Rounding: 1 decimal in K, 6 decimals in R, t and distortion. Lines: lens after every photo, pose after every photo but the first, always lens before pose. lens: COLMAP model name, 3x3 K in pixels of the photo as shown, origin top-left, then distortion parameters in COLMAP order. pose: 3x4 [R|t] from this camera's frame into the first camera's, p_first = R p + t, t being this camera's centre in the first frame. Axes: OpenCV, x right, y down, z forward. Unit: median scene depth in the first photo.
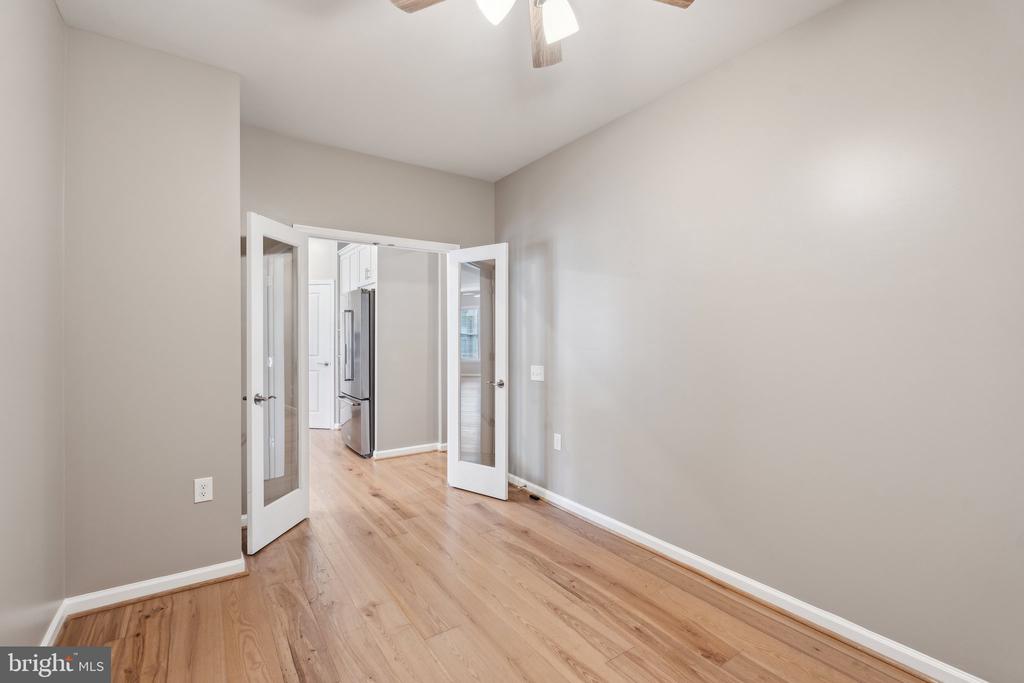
lens RADIAL K [[455.7, 0, 512.5], [0, 455.7, 339.2], [0, 0, 1]] dist [-0.000231, -0.000337]
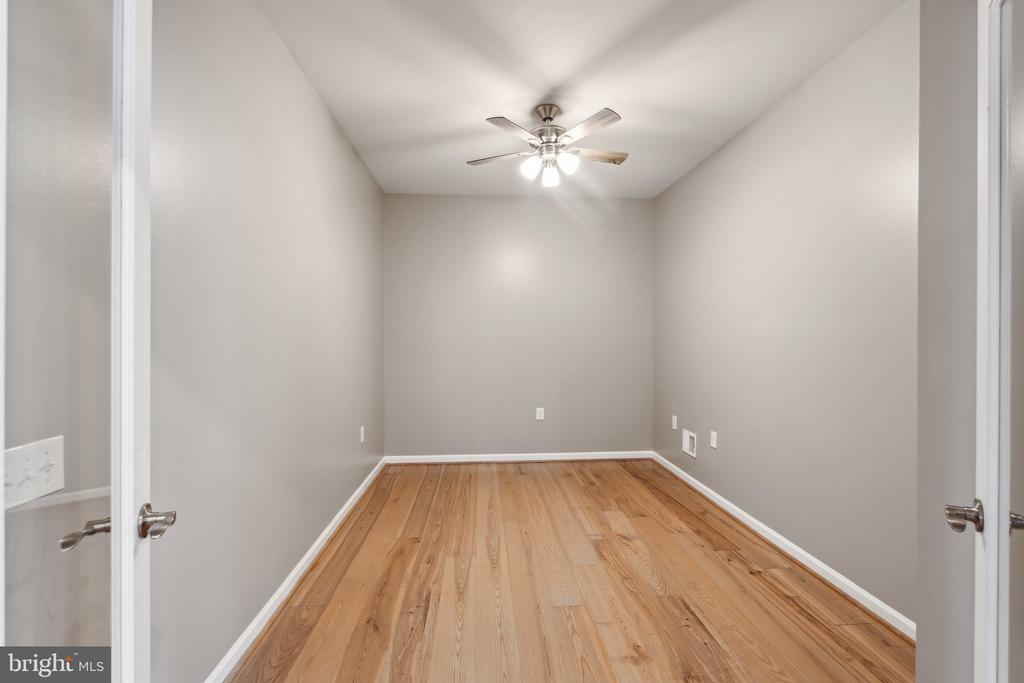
lens RADIAL K [[458.2, 0, 512.0], [0, 458.2, 341.5], [0, 0, 1]] dist [-0.011015, -0.000170]
pose [[-0.863796, -0.000940, 0.503840, -0.549351], [0.005314, 0.999926, 0.010978, -0.002986], [-0.503813, 0.012160, -0.863727, 1.880738]]
